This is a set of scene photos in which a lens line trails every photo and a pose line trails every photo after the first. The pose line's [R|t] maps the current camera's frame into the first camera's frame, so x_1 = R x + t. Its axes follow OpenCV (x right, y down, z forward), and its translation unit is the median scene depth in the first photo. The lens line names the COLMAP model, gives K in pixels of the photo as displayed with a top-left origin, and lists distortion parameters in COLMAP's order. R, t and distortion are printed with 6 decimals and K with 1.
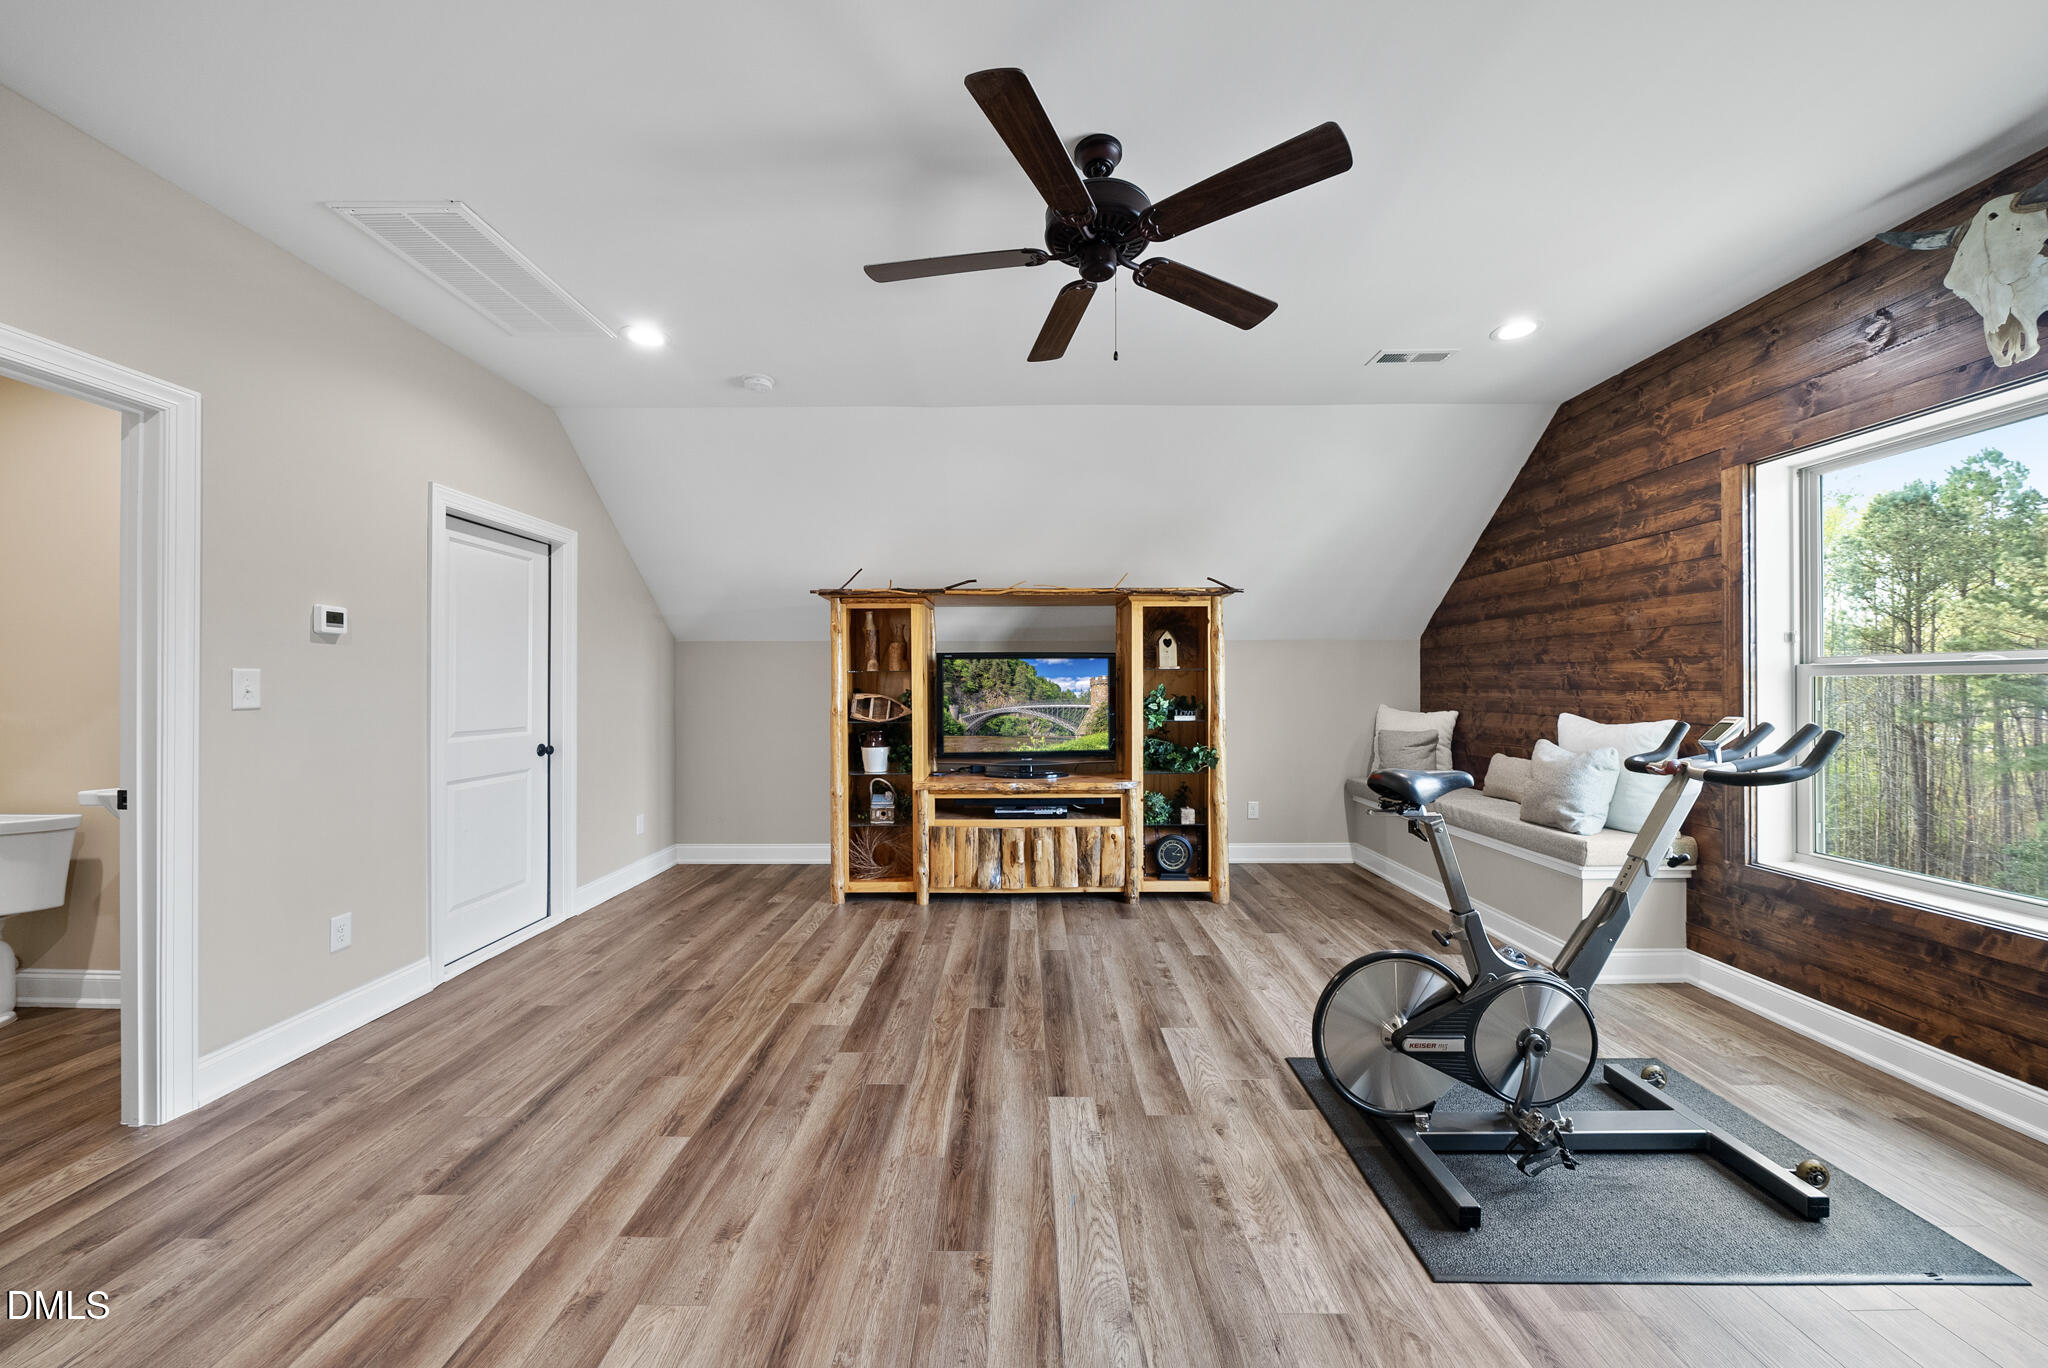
lens RADIAL K [[707.3, 0, 1016.2], [0, 707.3, 693.9], [0, 0, 1]] dist [-0.008016, 0.000462]
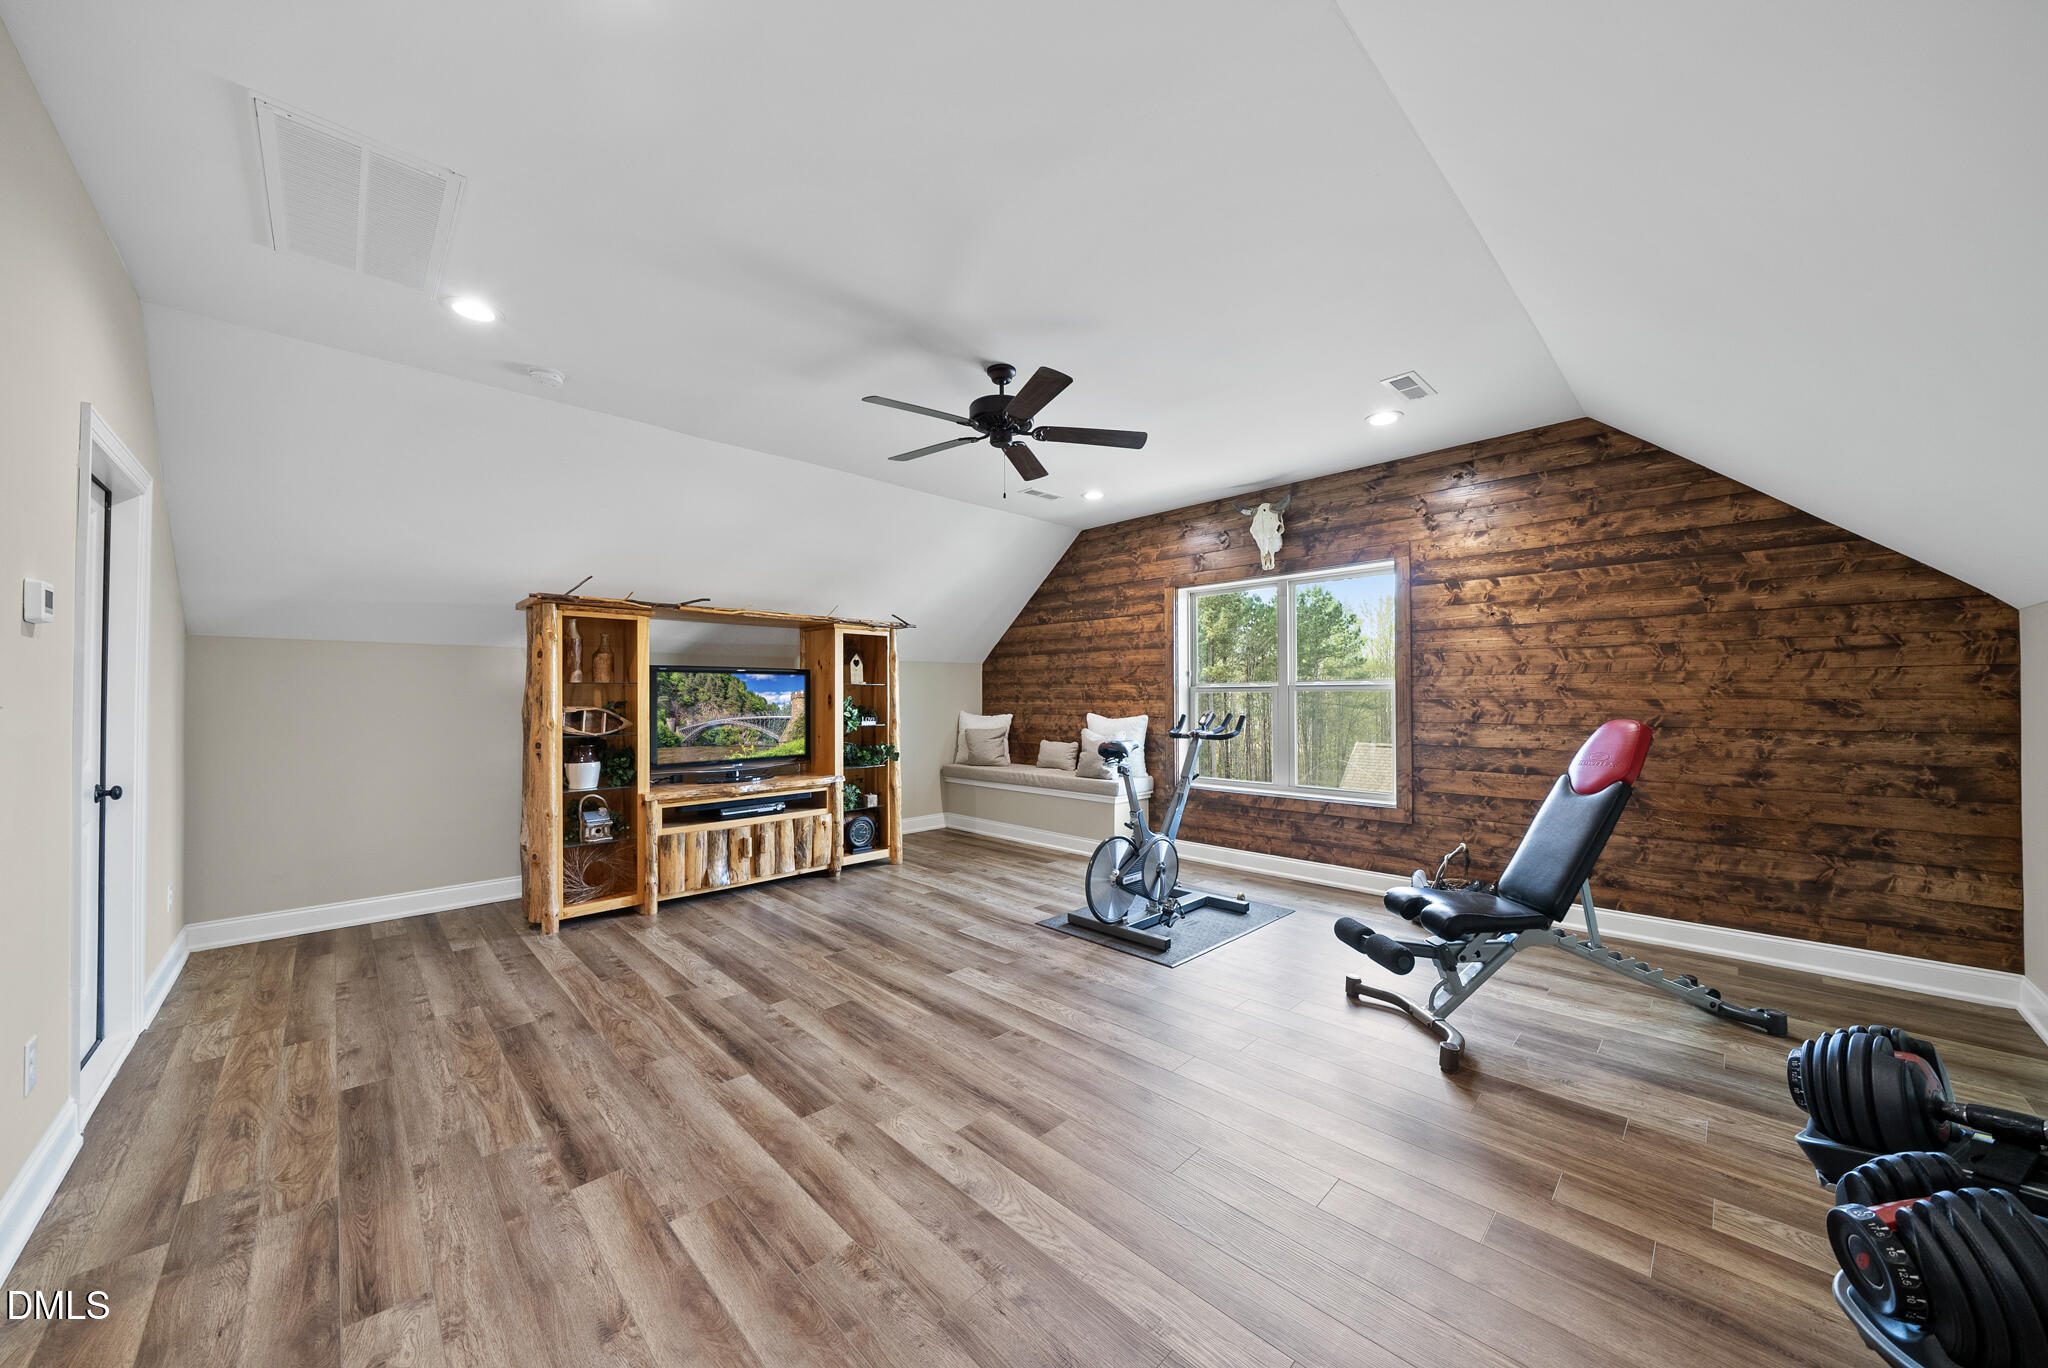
lens RADIAL K [[707.3, 0, 1010.9], [0, 707.3, 709.2], [0, 0, 1]] dist [-0.008016, 0.000462]
pose [[0.716774, -0.012959, 0.697185, -0.560460], [0.009740, 0.999916, 0.008573, 0.000635], [-0.697237, 0.000646, 0.716840, -0.101599]]
